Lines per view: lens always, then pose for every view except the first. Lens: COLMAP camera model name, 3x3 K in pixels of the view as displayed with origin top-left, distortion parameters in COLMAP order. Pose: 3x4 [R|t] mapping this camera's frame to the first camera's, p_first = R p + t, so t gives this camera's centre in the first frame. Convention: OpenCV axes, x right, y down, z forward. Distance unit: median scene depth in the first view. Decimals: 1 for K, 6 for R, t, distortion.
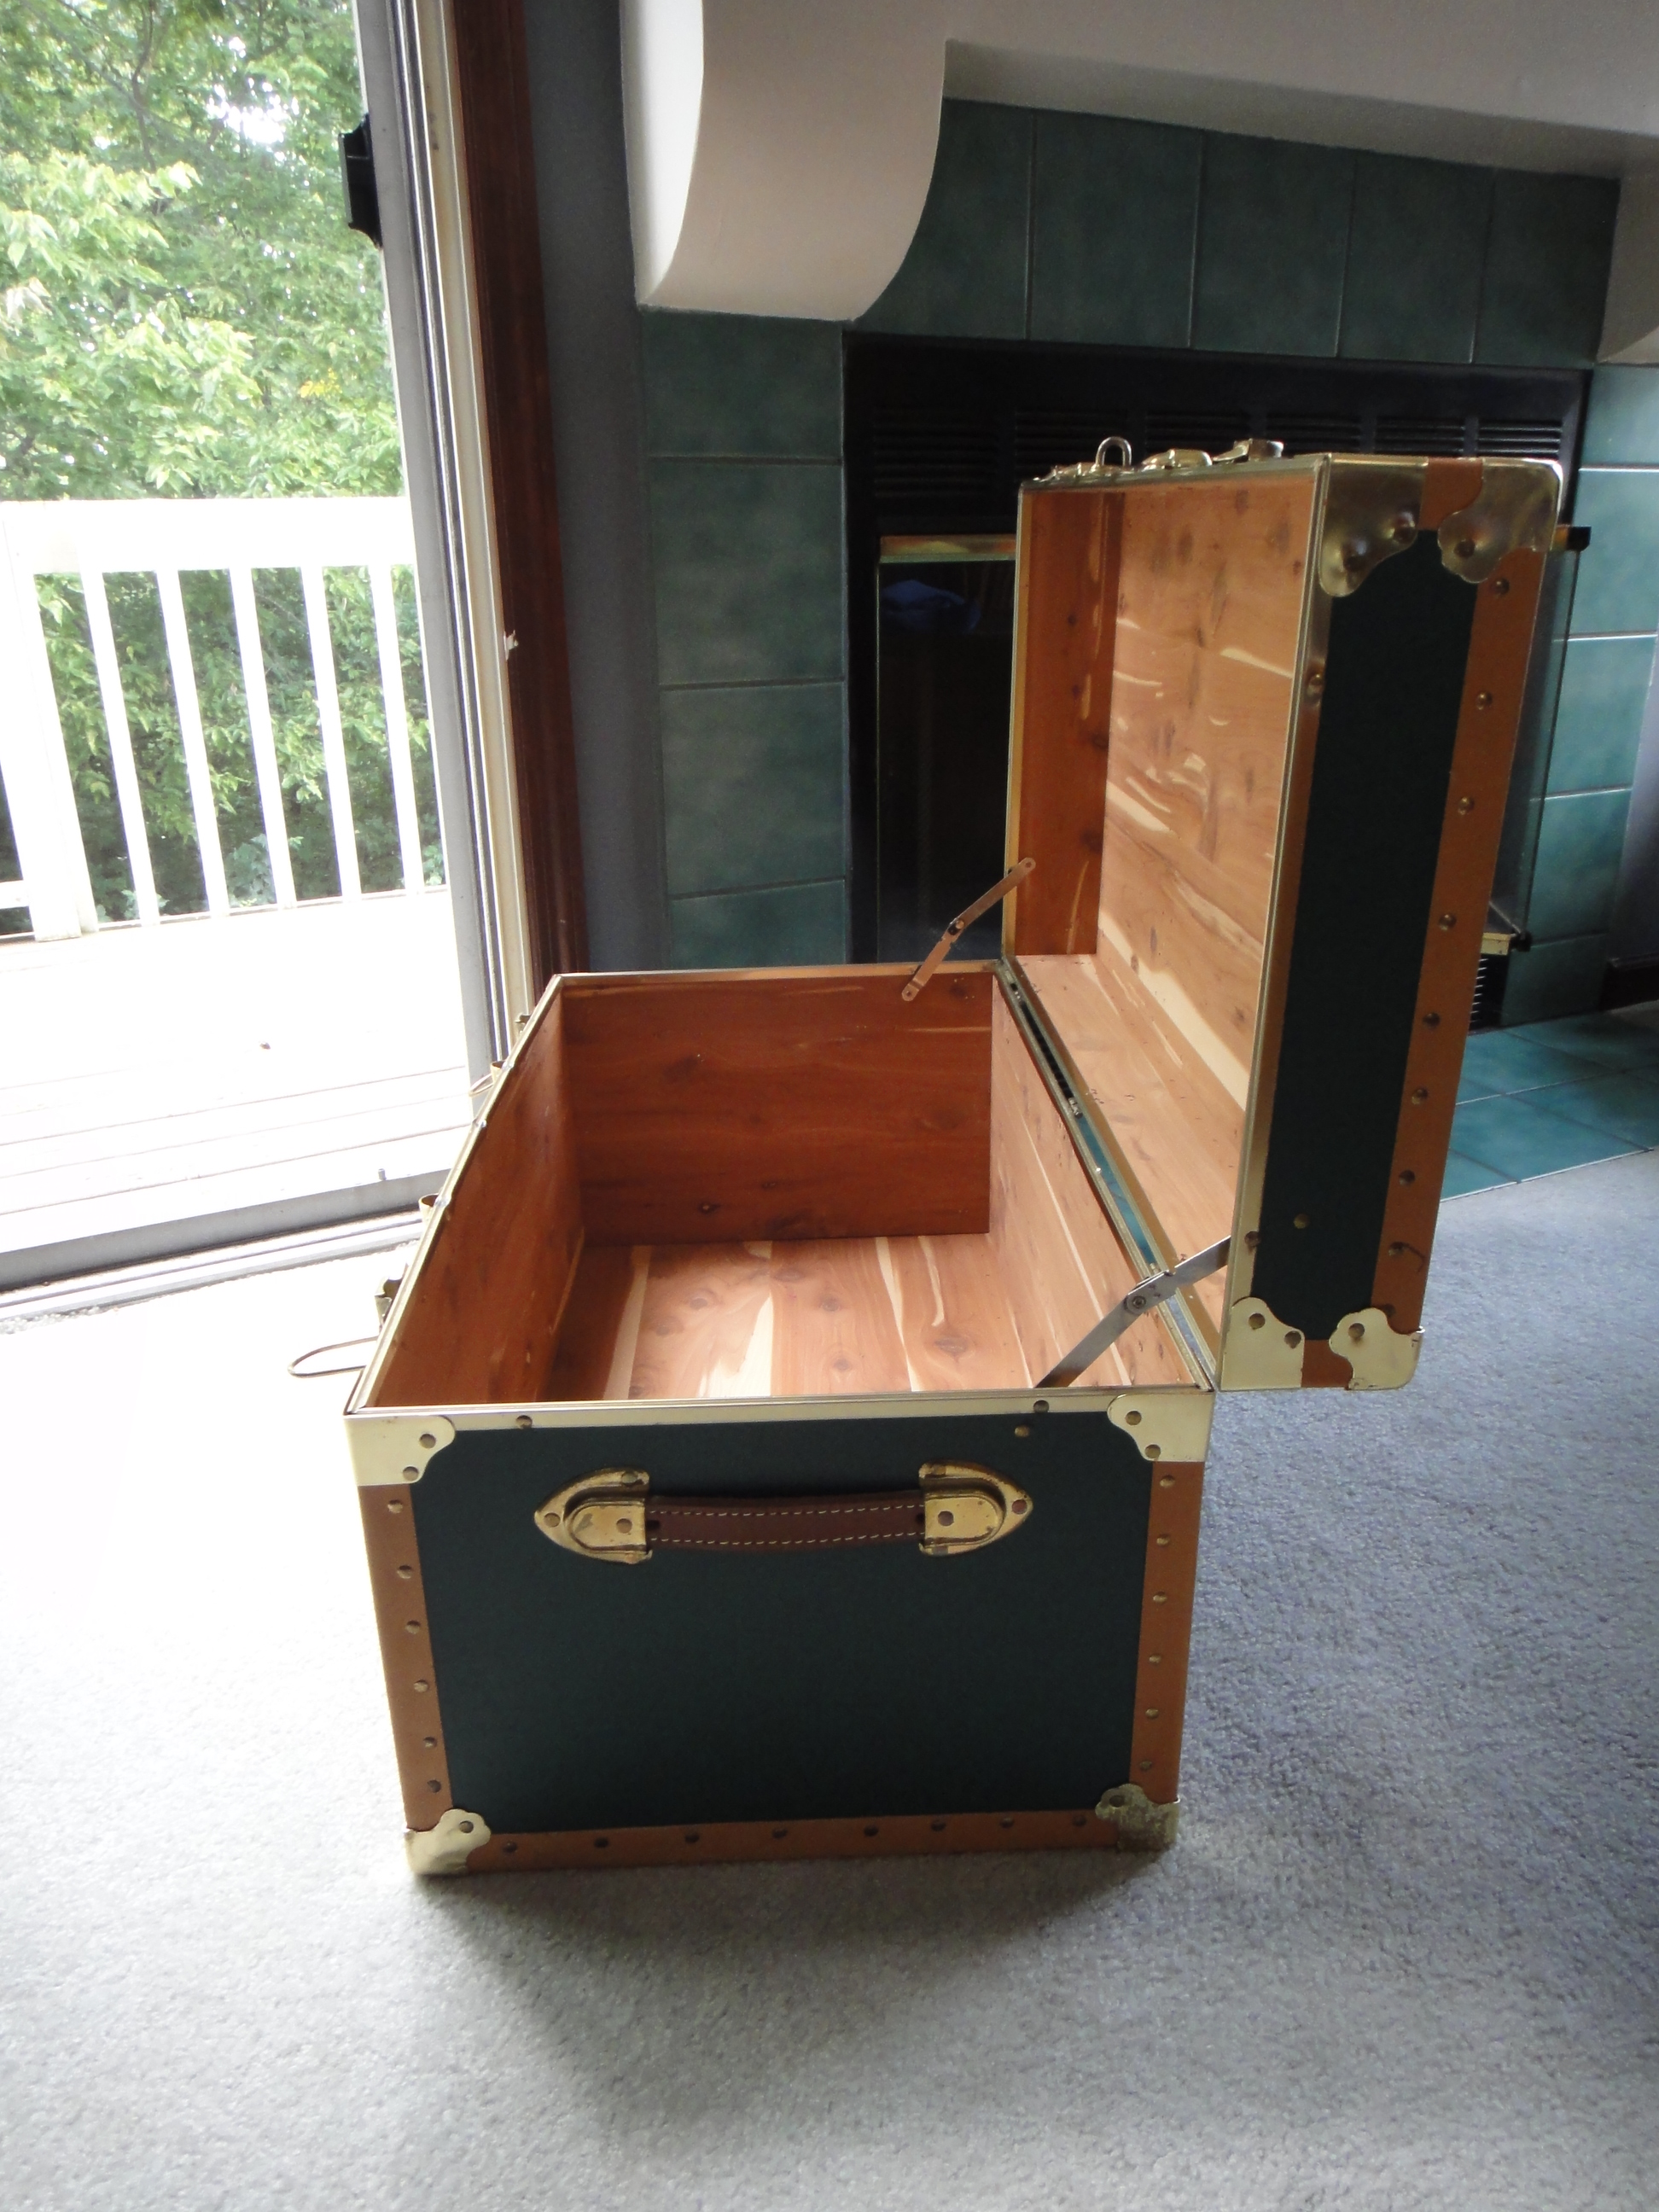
lens RADIAL K [[1564.8, 0, 817.8], [0, 1564.8, 1111.6], [0, 0, 1]] dist [0.012220, -0.002610]
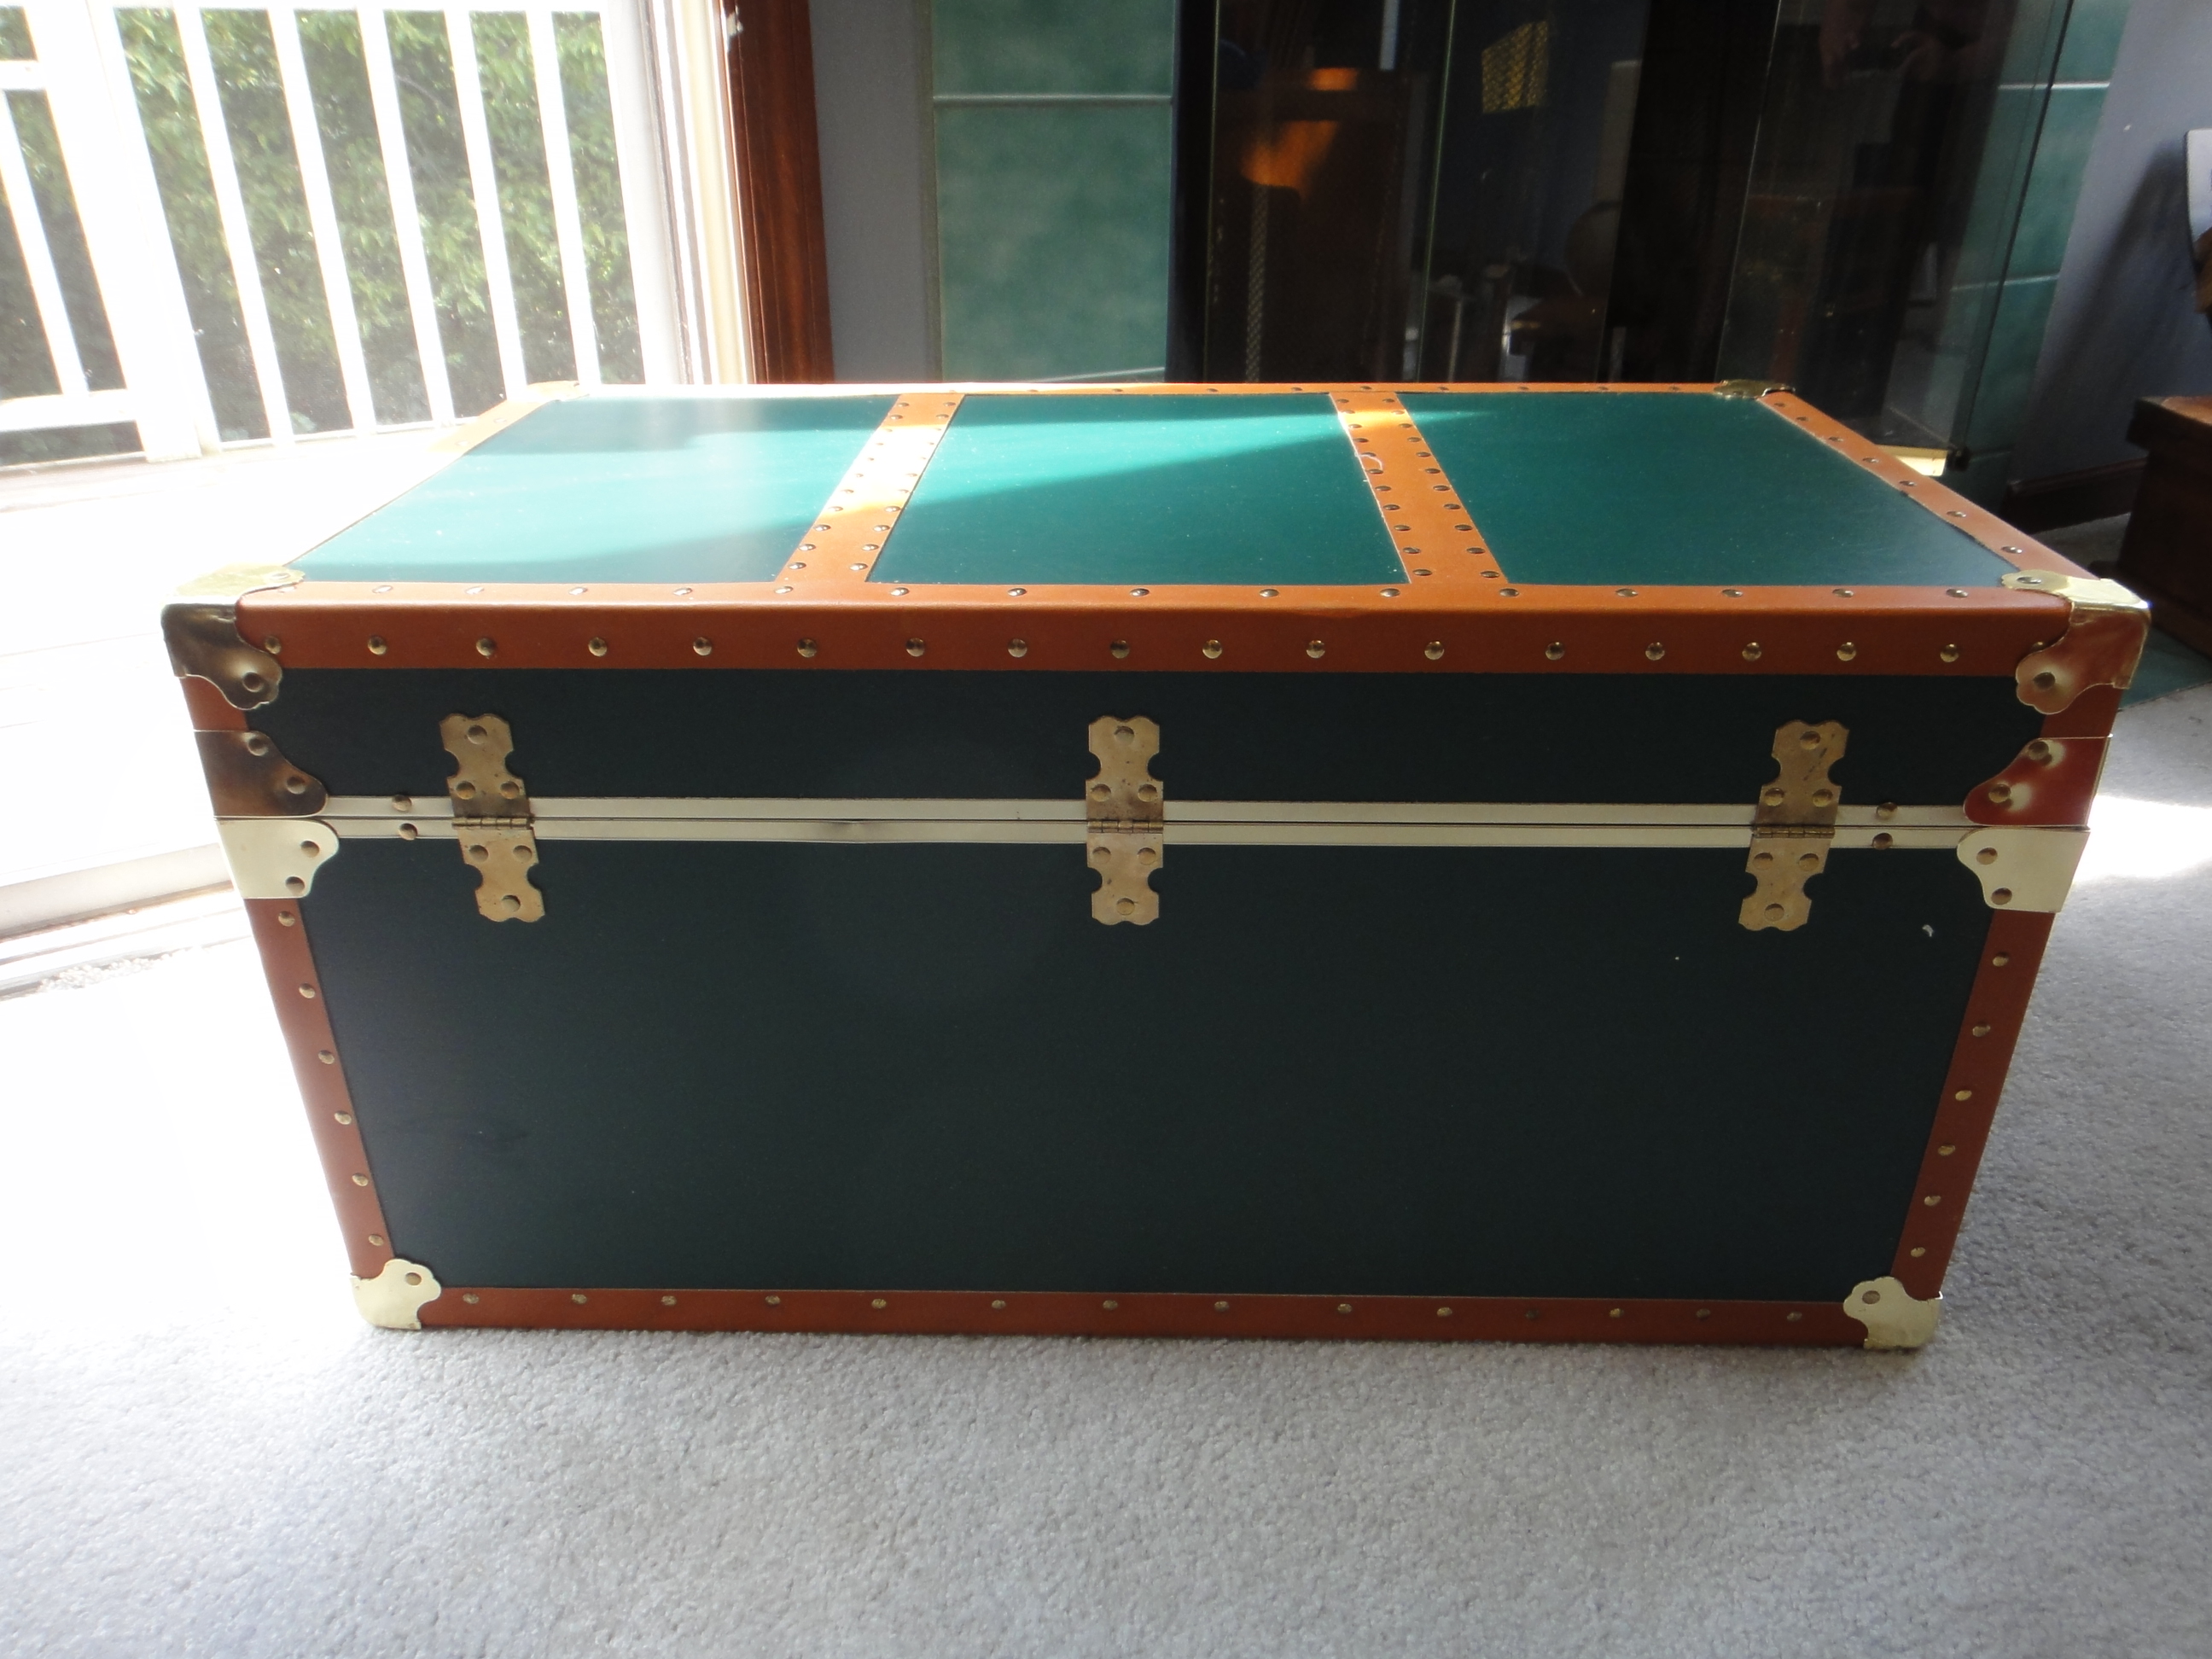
lens RADIAL K [[1564.8, 0, 1106.8], [0, 1564.8, 822.6], [0, 0, 1]] dist [0.012220, -0.002610]
pose [[0.998226, -0.011807, 0.058352, -0.107713], [0.005444, 0.994134, 0.108019, -0.019738], [-0.059285, -0.107510, 0.992435, 0.361583]]
